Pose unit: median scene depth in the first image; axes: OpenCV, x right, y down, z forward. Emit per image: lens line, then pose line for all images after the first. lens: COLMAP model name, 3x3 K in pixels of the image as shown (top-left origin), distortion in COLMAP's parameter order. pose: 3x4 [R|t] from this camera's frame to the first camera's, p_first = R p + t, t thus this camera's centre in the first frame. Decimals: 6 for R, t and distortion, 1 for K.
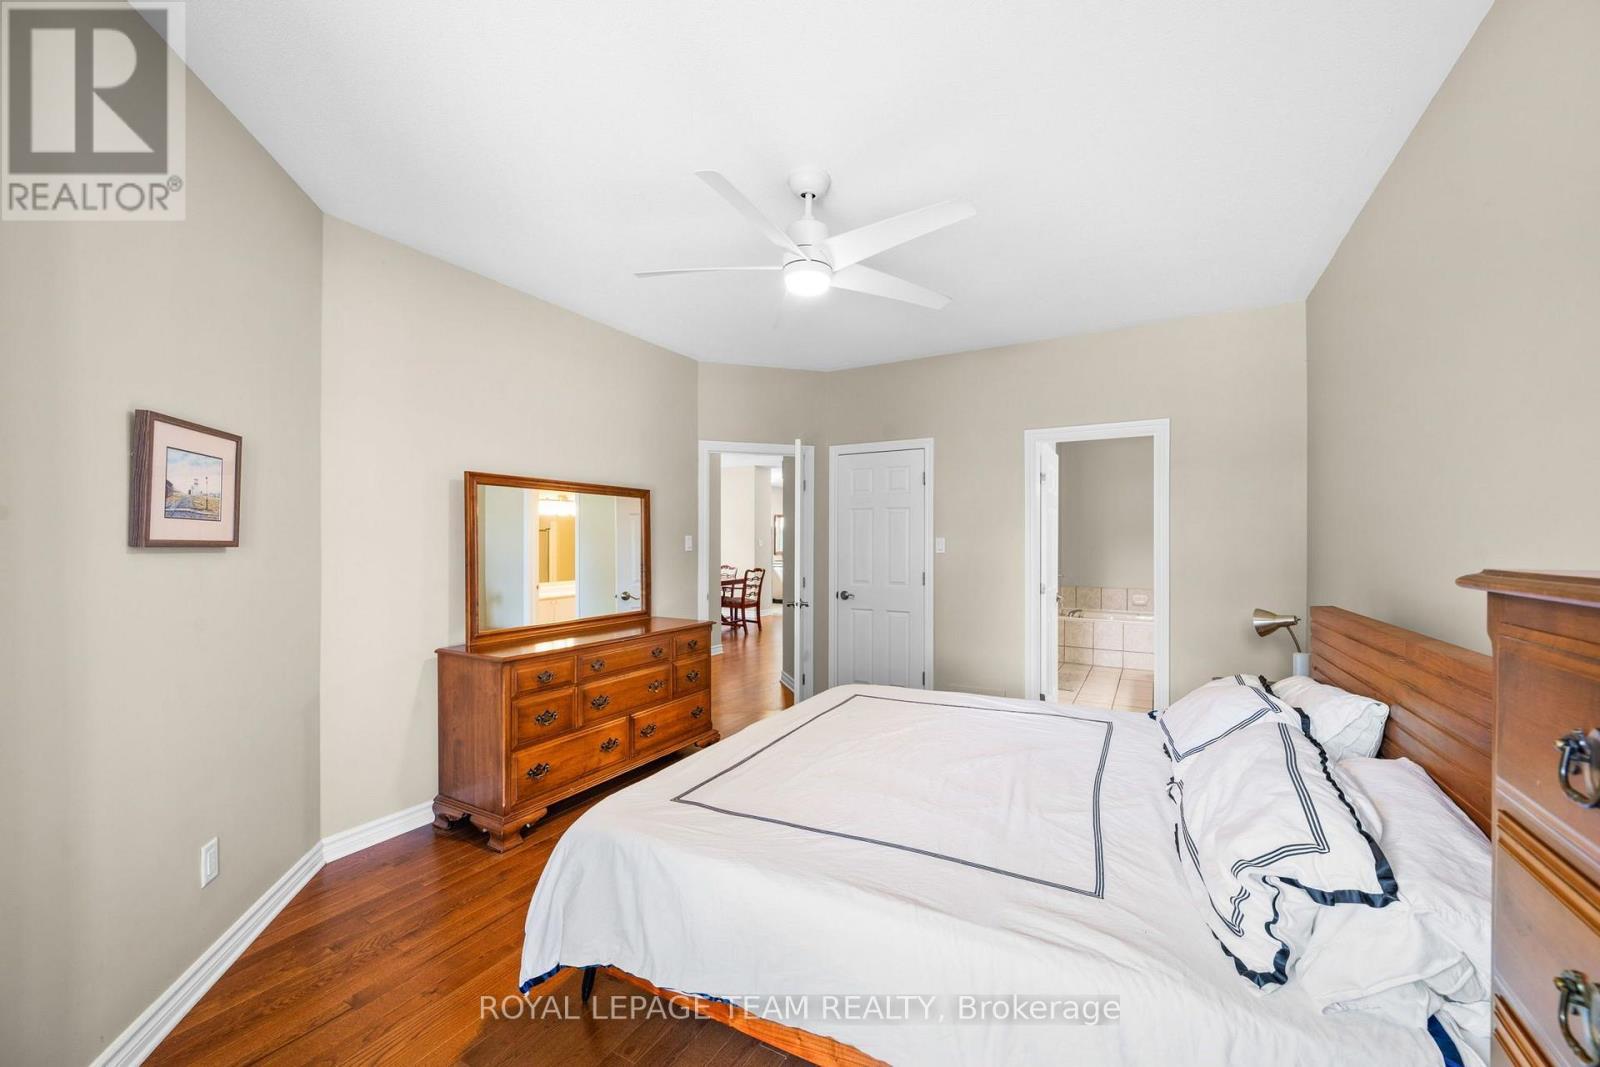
lens RADIAL K [[628.8, 0, 802.1], [0, 628.8, 540.9], [0, 0, 1]] dist [0.001045, -0.000129]
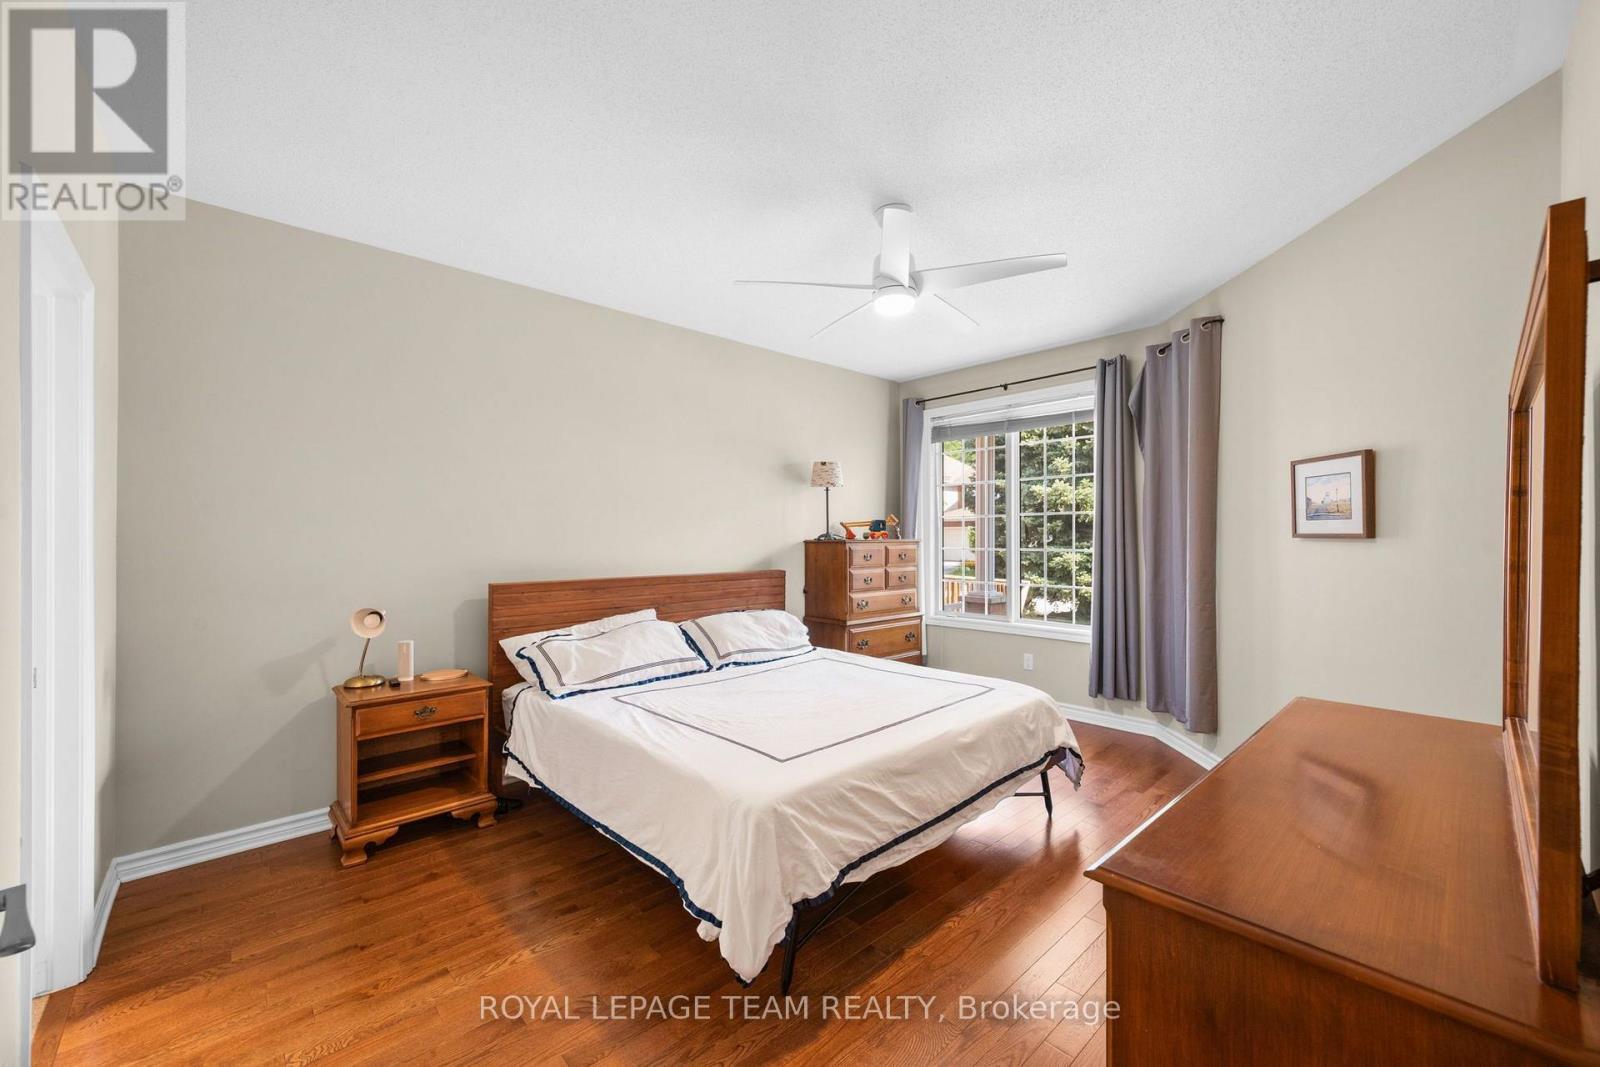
lens RADIAL K [[628.8, 0, 810.7], [0, 628.8, 536.4], [0, 0, 1]] dist [0.001045, -0.000129]
pose [[-0.958700, -0.008203, 0.284300, -0.122365], [-0.011903, 0.999865, -0.011291, 0.020943], [-0.284170, -0.014209, -0.958669, 1.548538]]
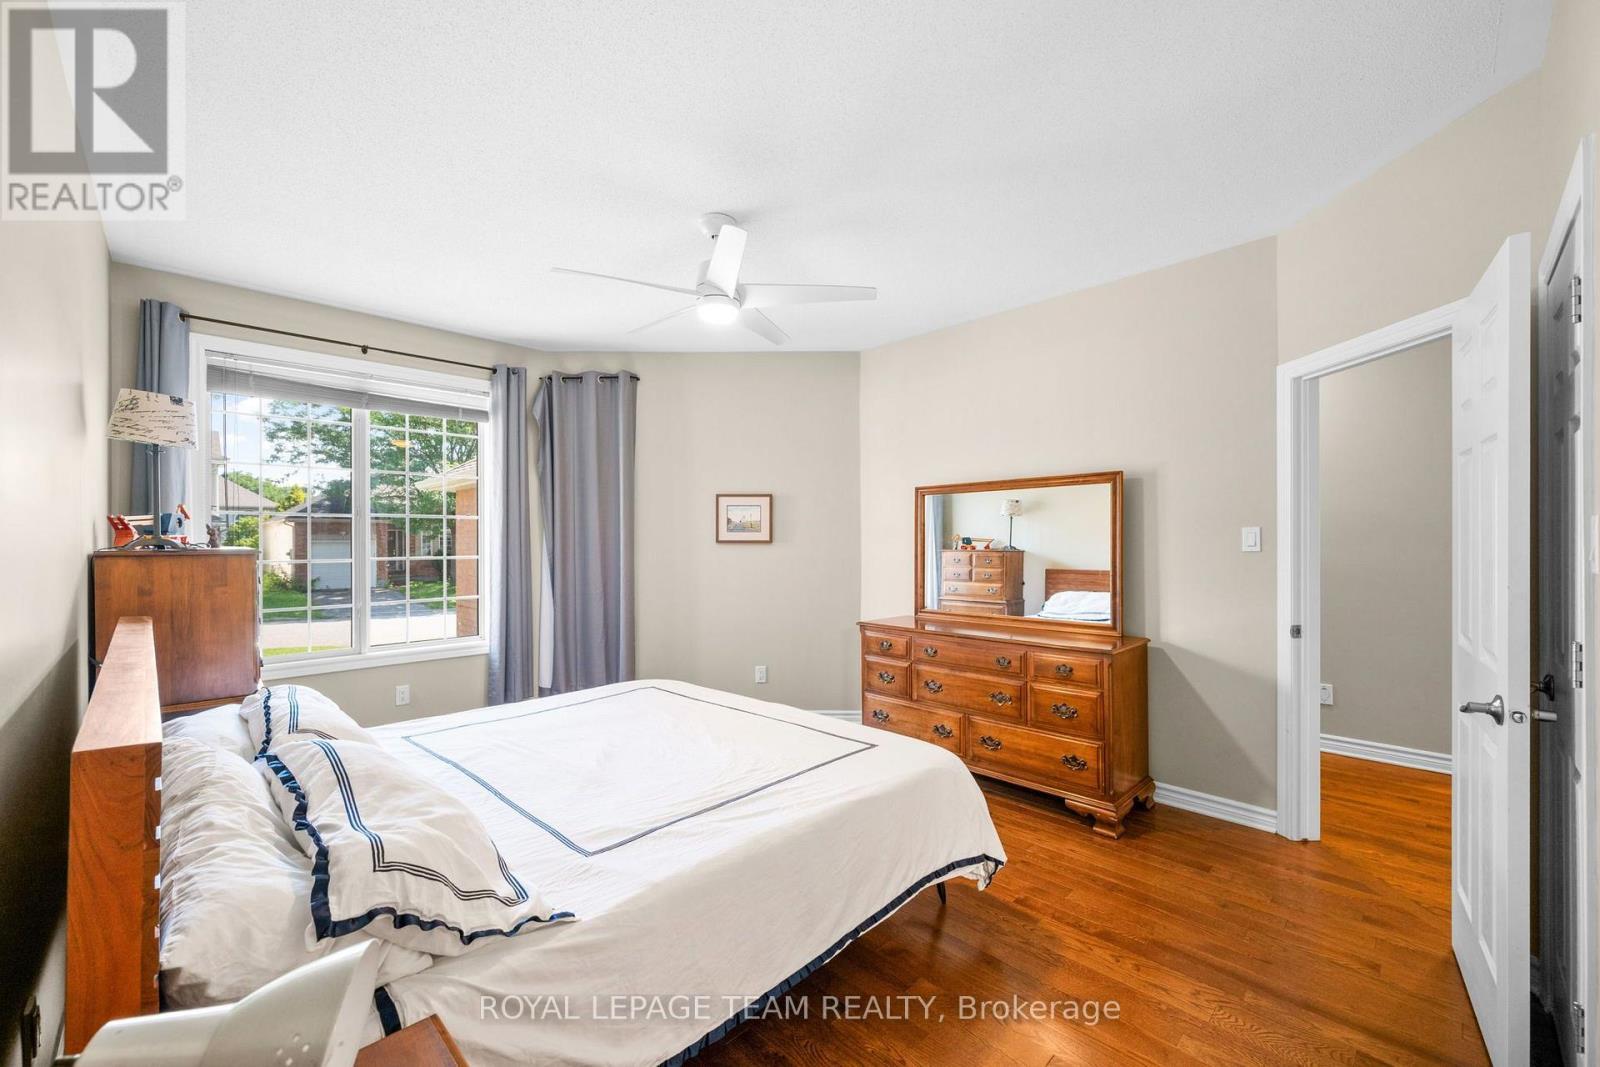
lens RADIAL K [[628.8, 0, 802.2], [0, 628.8, 540.4], [0, 0, 1]] dist [0.001045, -0.000129]
pose [[-0.275441, -0.002812, -0.961314, 0.783668], [0.005570, 0.999974, -0.004521, 0.007315], [0.961302, -0.006600, -0.275419, 1.075729]]
